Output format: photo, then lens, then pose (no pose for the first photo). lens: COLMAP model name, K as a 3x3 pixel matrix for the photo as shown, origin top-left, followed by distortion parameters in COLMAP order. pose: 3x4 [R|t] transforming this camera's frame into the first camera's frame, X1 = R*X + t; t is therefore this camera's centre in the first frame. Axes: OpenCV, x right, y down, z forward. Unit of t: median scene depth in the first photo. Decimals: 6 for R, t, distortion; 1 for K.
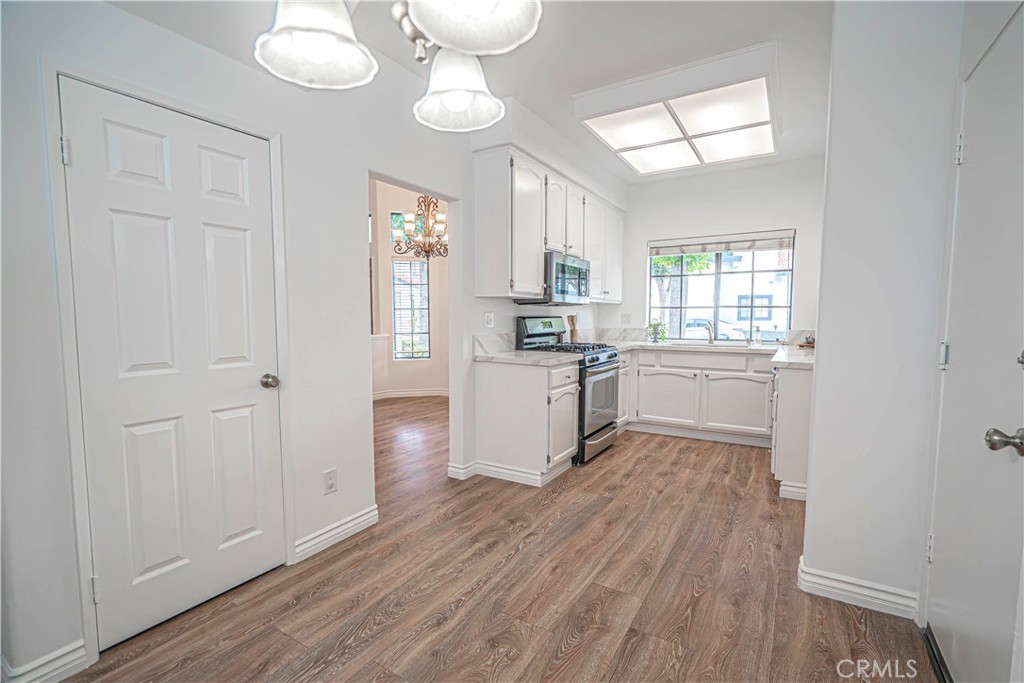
lens RADIAL K [[459.5, 0, 518.5], [0, 459.5, 342.9], [0, 0, 1]] dist [-0.003606, 0.001189]
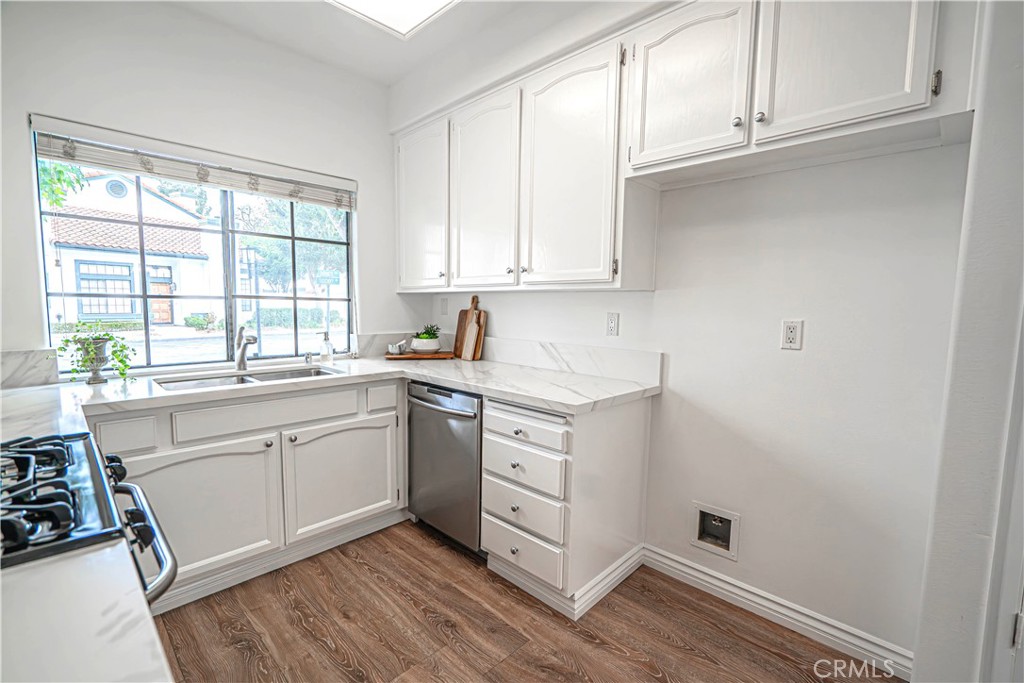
lens RADIAL K [[459.5, 0, 516.4], [0, 459.5, 344.1], [0, 0, 1]] dist [-0.003606, 0.001189]
pose [[0.221890, -0.082934, 0.971538, -0.004937], [0.048803, 0.996072, 0.073883, -0.054083], [-0.973850, 0.031021, 0.225066, 0.648605]]
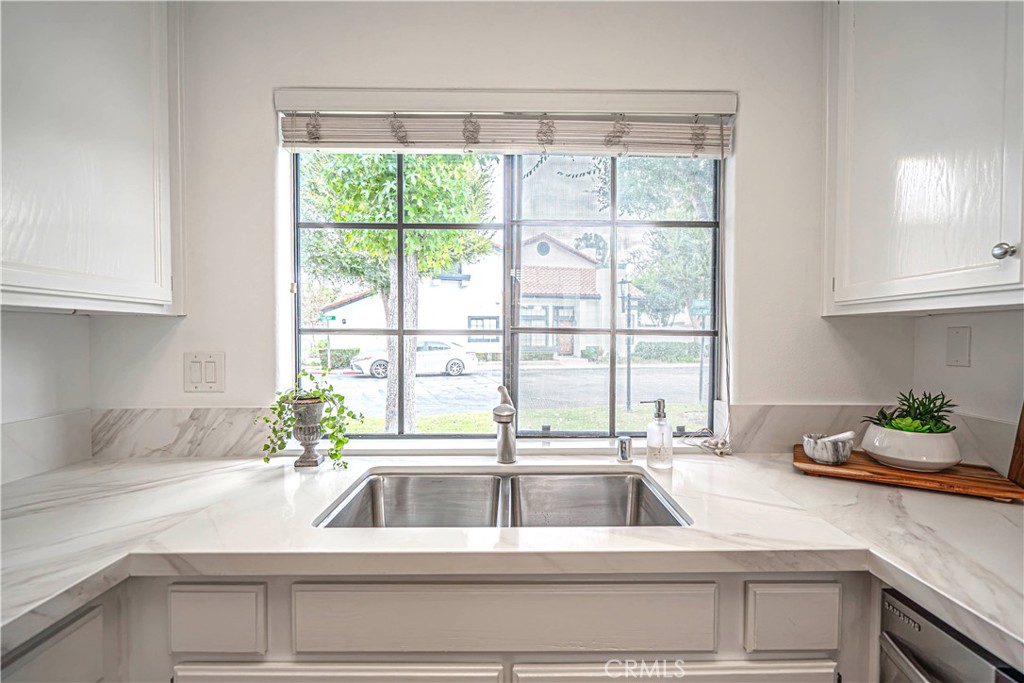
lens RADIAL K [[459.5, 0, 514.3], [0, 459.5, 347.3], [0, 0, 1]] dist [-0.003606, 0.001189]
pose [[0.847009, -0.014632, 0.531377, 0.302719], [0.033103, 0.999133, -0.025255, -0.066896], [-0.530546, 0.038981, 0.846759, 0.833557]]
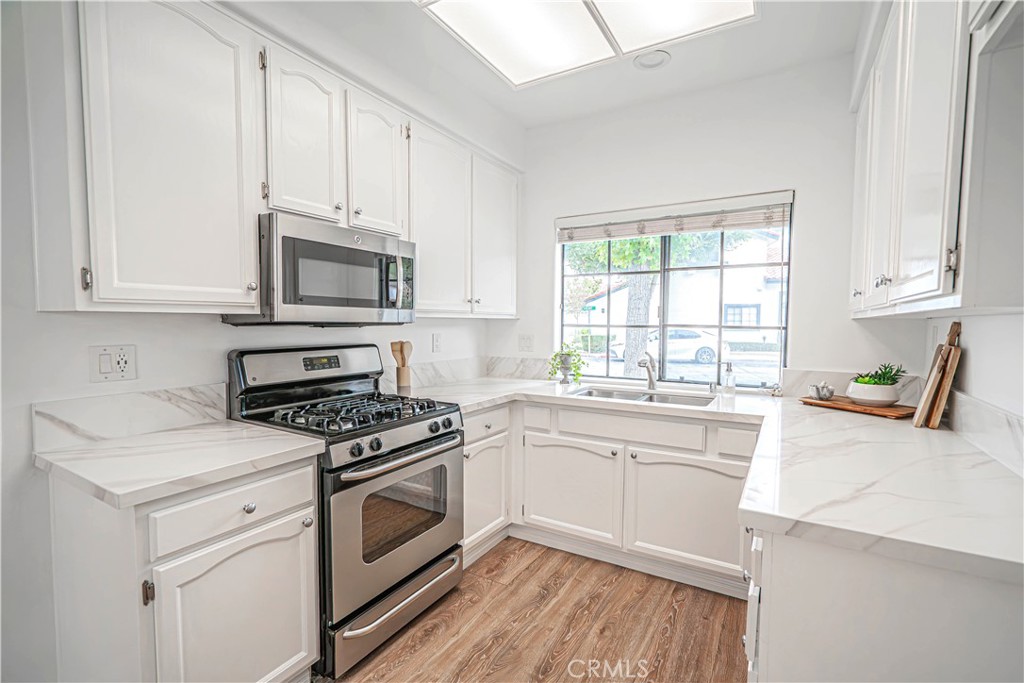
lens RADIAL K [[459.5, 0, 516.3], [0, 459.5, 344.7], [0, 0, 1]] dist [-0.003606, 0.001189]
pose [[0.999897, 0.002401, 0.014139, 0.261757], [-0.002226, 0.999921, -0.012385, -0.051883], [-0.014167, 0.012353, 0.999823, 0.456293]]
